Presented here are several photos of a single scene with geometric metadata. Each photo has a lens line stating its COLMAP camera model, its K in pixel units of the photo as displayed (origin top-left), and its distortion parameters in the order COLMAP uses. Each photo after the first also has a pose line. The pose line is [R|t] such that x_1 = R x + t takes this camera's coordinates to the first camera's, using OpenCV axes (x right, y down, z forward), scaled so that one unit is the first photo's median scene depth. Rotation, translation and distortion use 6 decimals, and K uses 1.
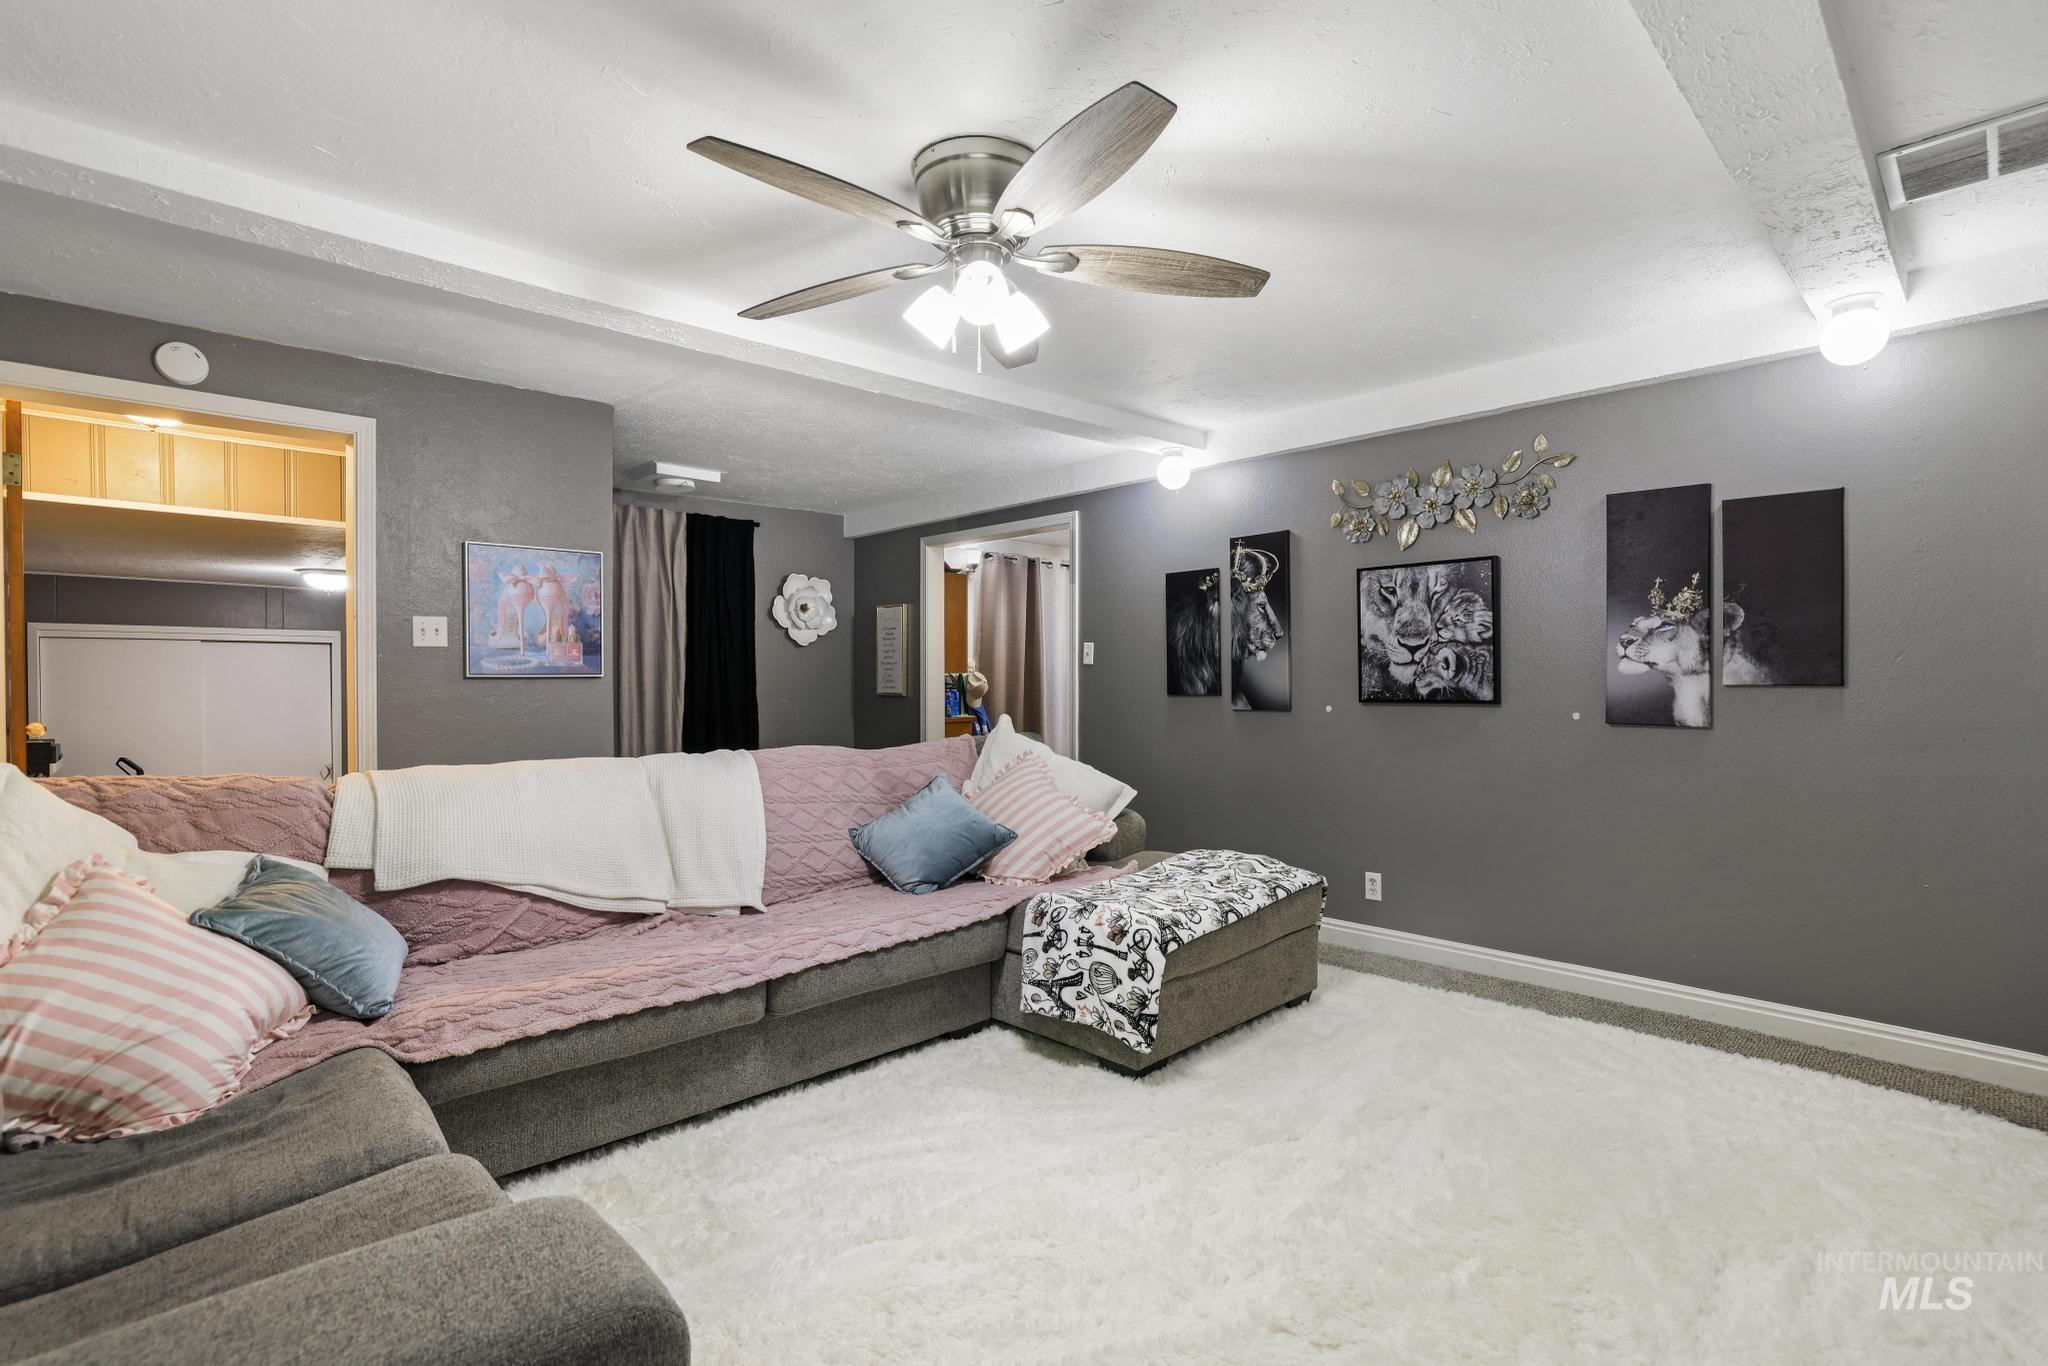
lens RADIAL K [[934.6, 0, 1009.9], [0, 934.6, 690.4], [0, 0, 1]] dist [-0.011342, 0.009342]
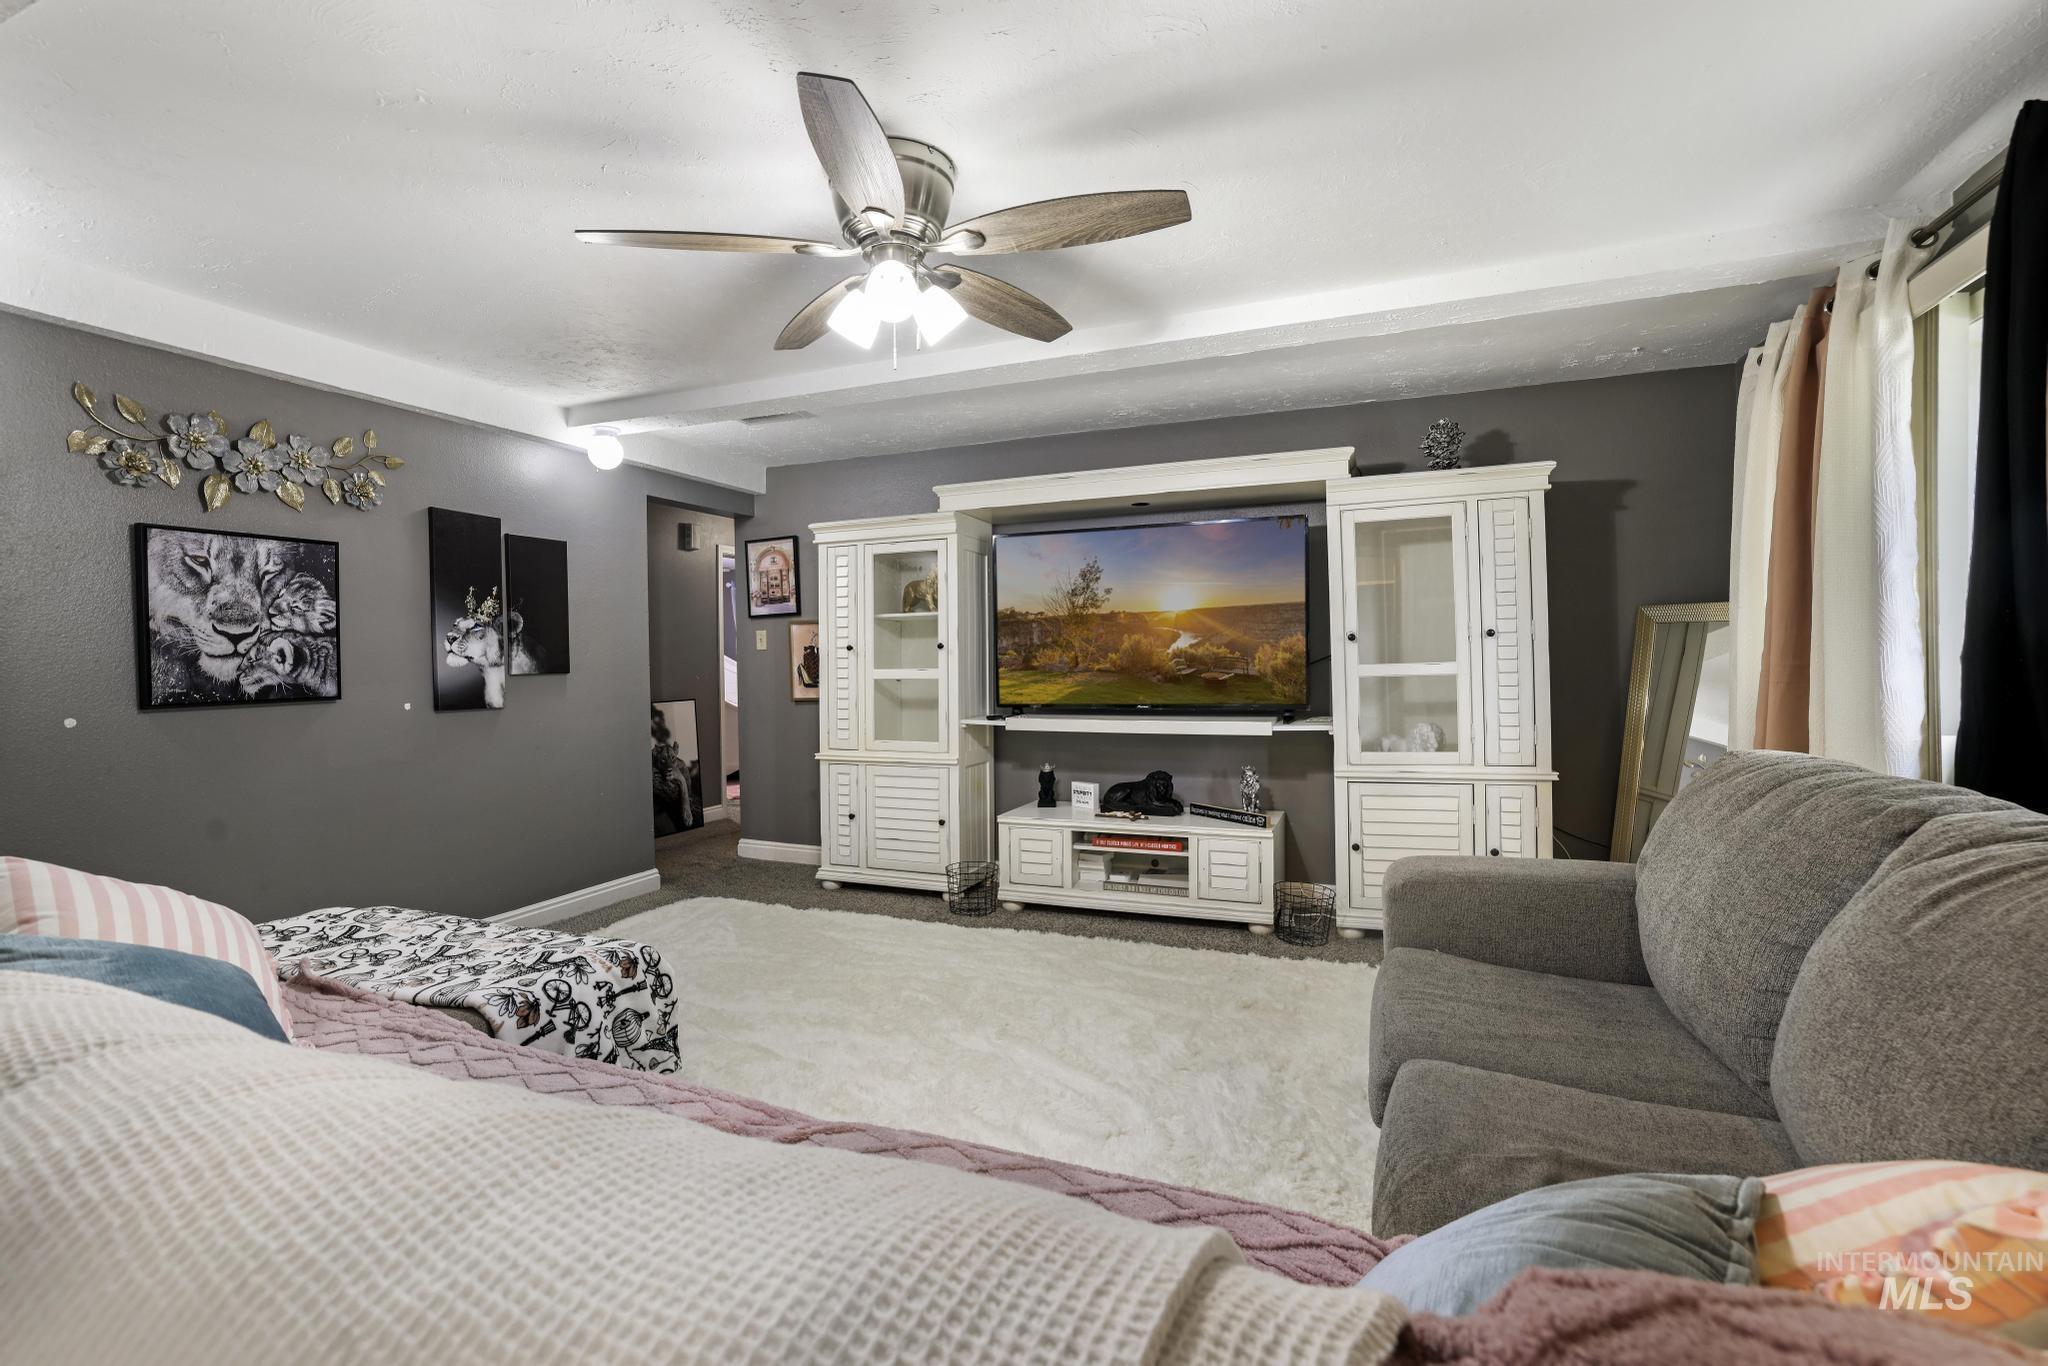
lens RADIAL K [[877.9, 0, 1014.3], [0, 877.9, 663.5], [0, 0, 1]] dist [-0.003326, -0.000203]
pose [[-0.393296, 0.000786, 0.919411, -0.548722], [0.026676, 0.999588, 0.010557, -0.012691], [-0.919025, 0.028678, -0.393155, 0.703669]]
